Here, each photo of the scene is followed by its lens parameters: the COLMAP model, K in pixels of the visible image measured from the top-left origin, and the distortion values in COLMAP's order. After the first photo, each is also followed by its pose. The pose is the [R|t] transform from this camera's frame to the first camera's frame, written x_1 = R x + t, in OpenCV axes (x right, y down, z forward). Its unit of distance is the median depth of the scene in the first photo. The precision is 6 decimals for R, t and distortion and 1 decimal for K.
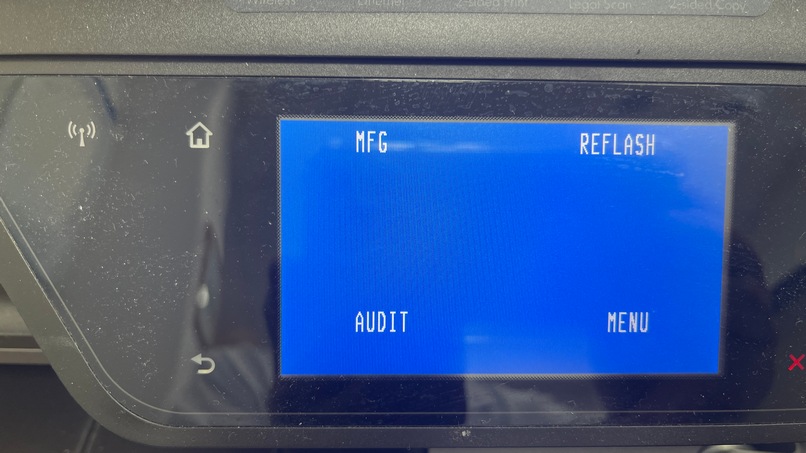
lens RADIAL K [[627.2, 0, 405.0], [0, 627.2, 226.9], [0, 0, 1]] dist [0.043634, -0.050583]
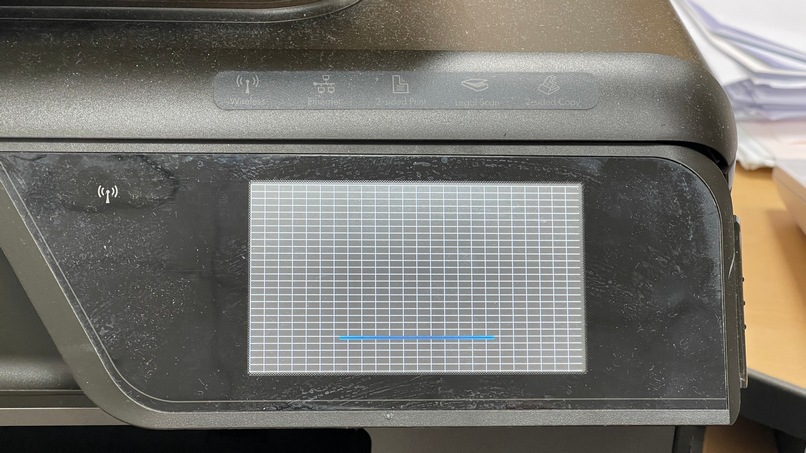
lens RADIAL K [[1525.2, 0, 401.2], [0, 1525.2, 228.1], [0, 0, 1]] dist [0.536945, 0.000000]
pose [[0.999023, -0.010551, 0.042926, -0.014244], [0.018210, 0.983097, -0.182176, 0.547286], [-0.040278, 0.182779, 0.982329, -2.313134]]
